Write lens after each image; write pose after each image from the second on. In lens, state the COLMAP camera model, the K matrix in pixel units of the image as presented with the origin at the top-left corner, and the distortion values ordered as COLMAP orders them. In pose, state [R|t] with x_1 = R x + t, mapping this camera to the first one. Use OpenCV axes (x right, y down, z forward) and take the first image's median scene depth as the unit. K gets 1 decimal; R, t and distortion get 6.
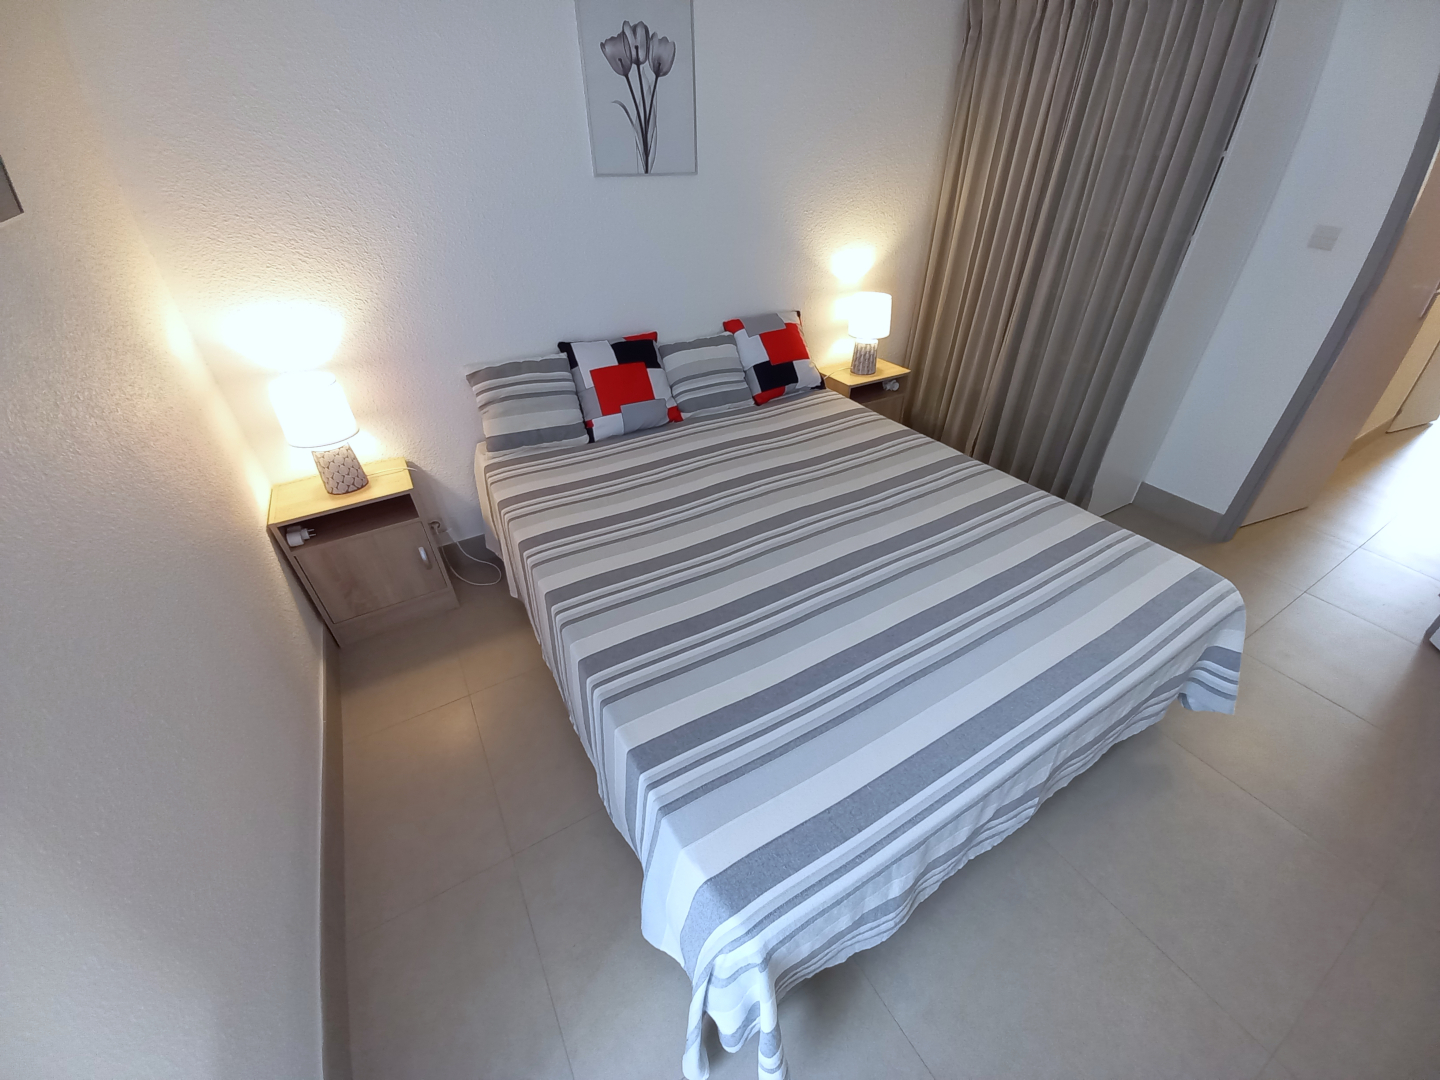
lens RADIAL K [[550.9, 0, 723.8], [0, 550.9, 544.4], [0, 0, 1]] dist [0.000184, -0.006998]
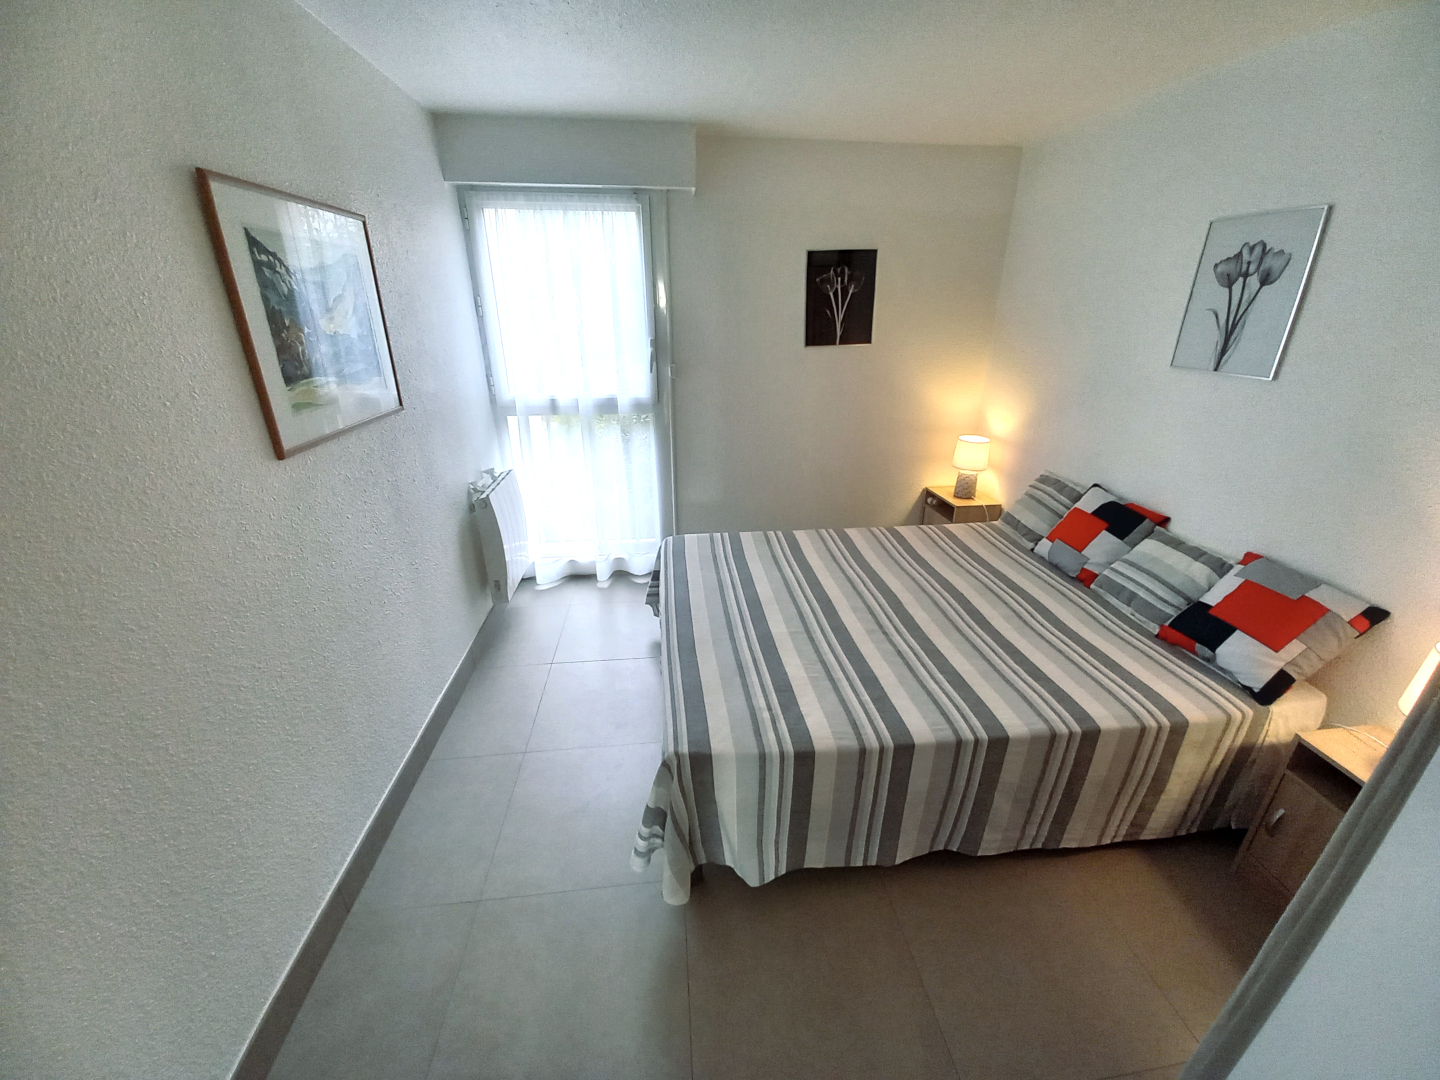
lens RADIAL K [[566.8, 0, 720.0], [0, 566.8, 540.0], [0, 0, 1]] dist [-0.001040, -0.004327]
pose [[-0.416650, 0.352396, -0.837985, 1.167139], [-0.522816, 0.661219, 0.538008, -0.554887], [0.743684, 0.662273, -0.091259, 0.636111]]
